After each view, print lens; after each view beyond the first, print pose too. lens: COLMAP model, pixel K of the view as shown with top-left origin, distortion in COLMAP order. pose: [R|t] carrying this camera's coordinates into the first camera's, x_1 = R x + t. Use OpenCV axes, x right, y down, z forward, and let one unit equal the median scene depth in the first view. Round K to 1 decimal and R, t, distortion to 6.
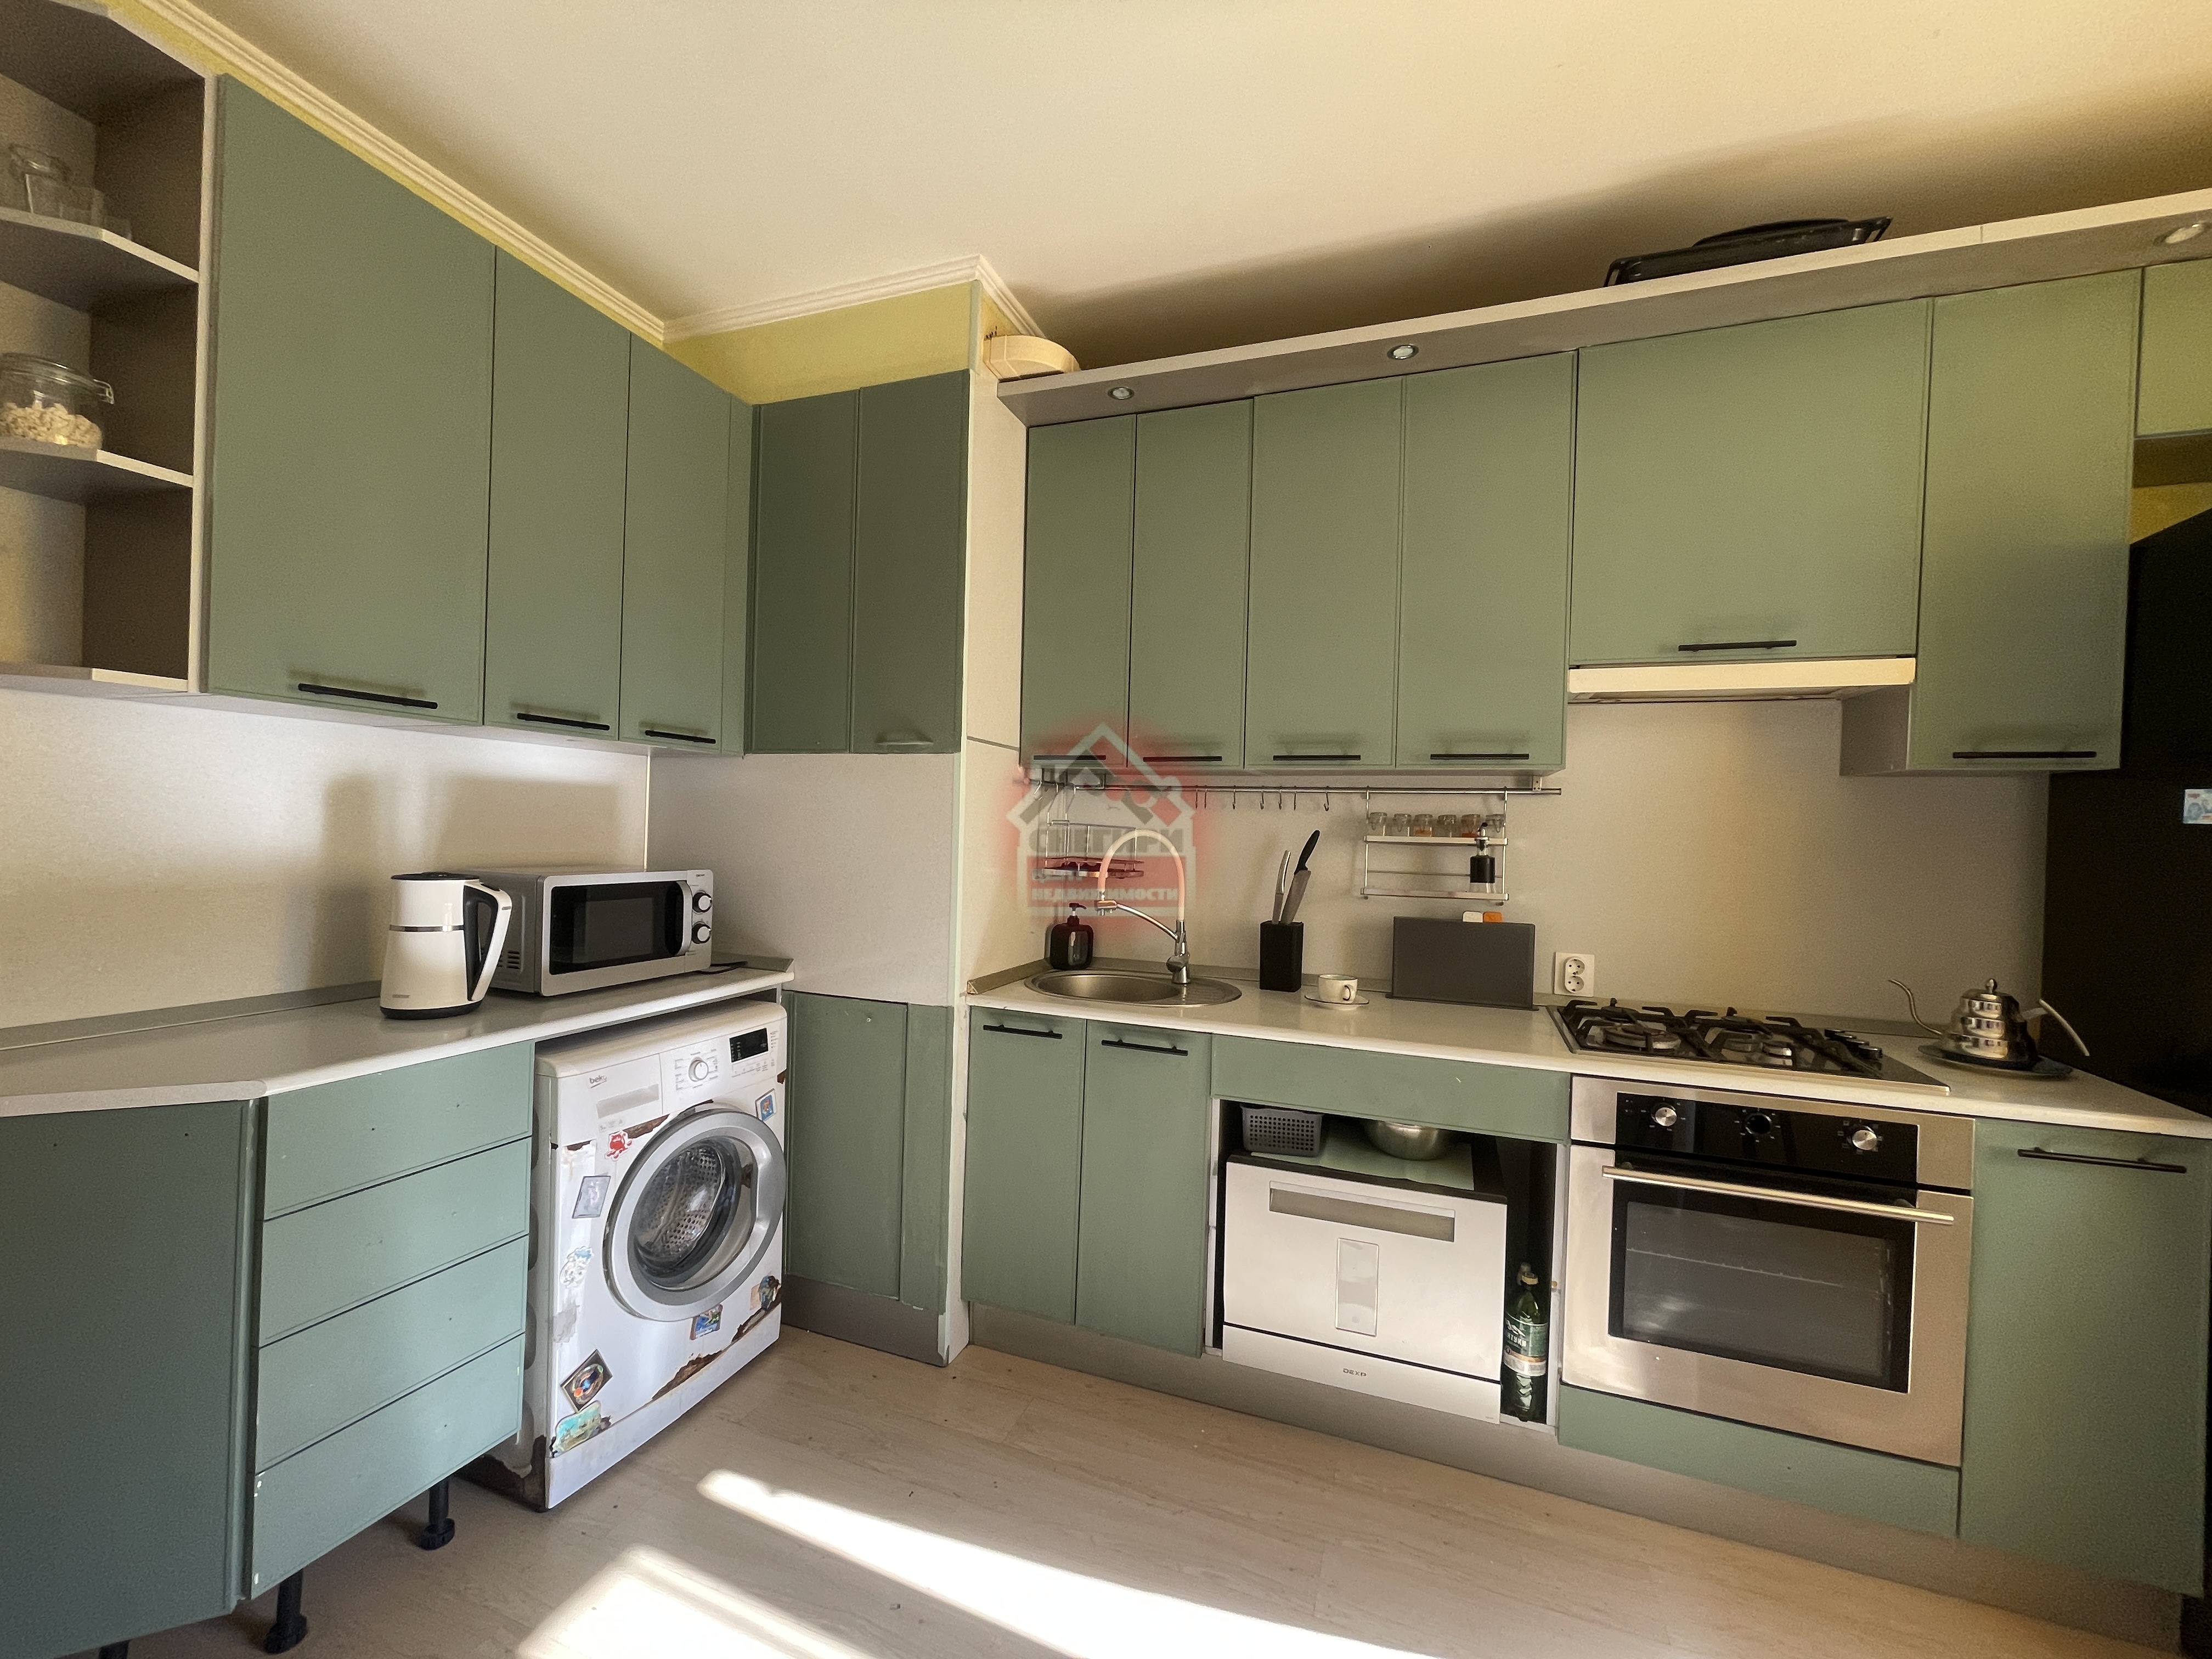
lens RADIAL K [[890.4, 0, 1098.6], [0, 890.4, 834.8], [0, 0, 1]] dist [-0.002446, 0.000939]
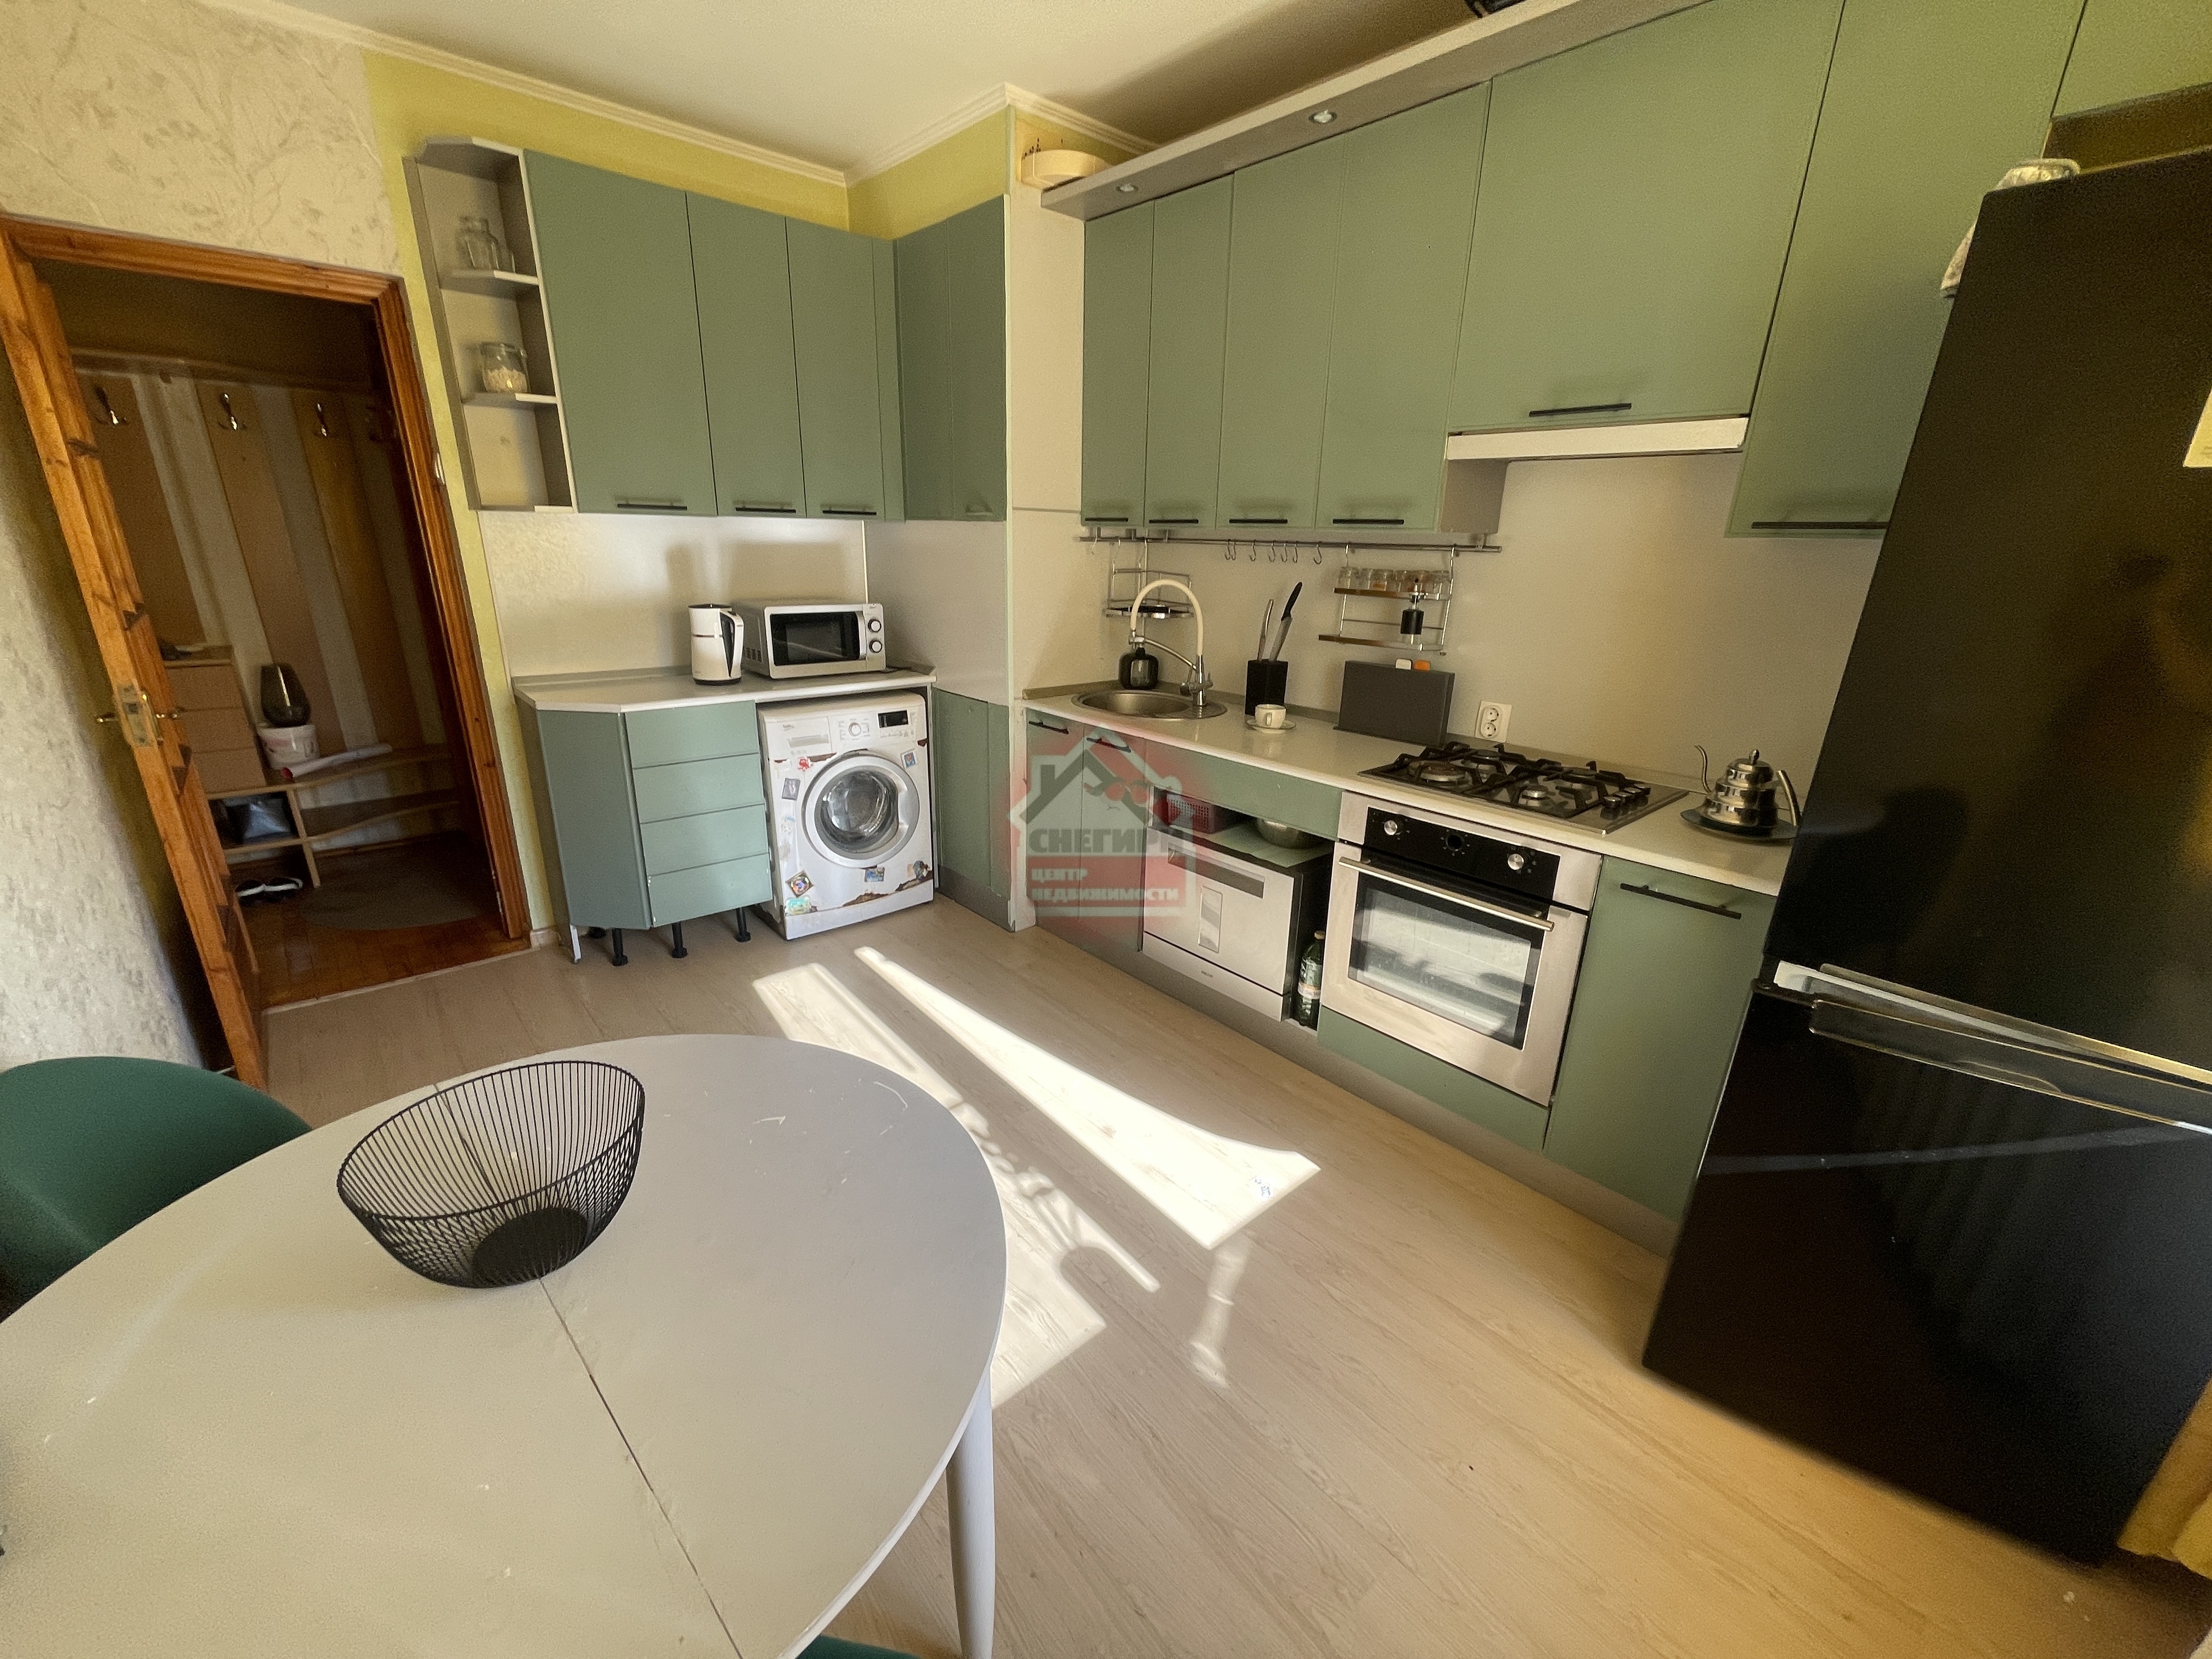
lens RADIAL K [[890.4, 0, 1093.7], [0, 890.4, 830.6], [0, 0, 1]] dist [-0.002446, 0.000939]
pose [[0.884074, 0.140992, -0.445573, 0.701596], [-0.001664, 0.954351, 0.298683, -0.051995], [0.467345, -0.263316, 0.843951, -0.240098]]
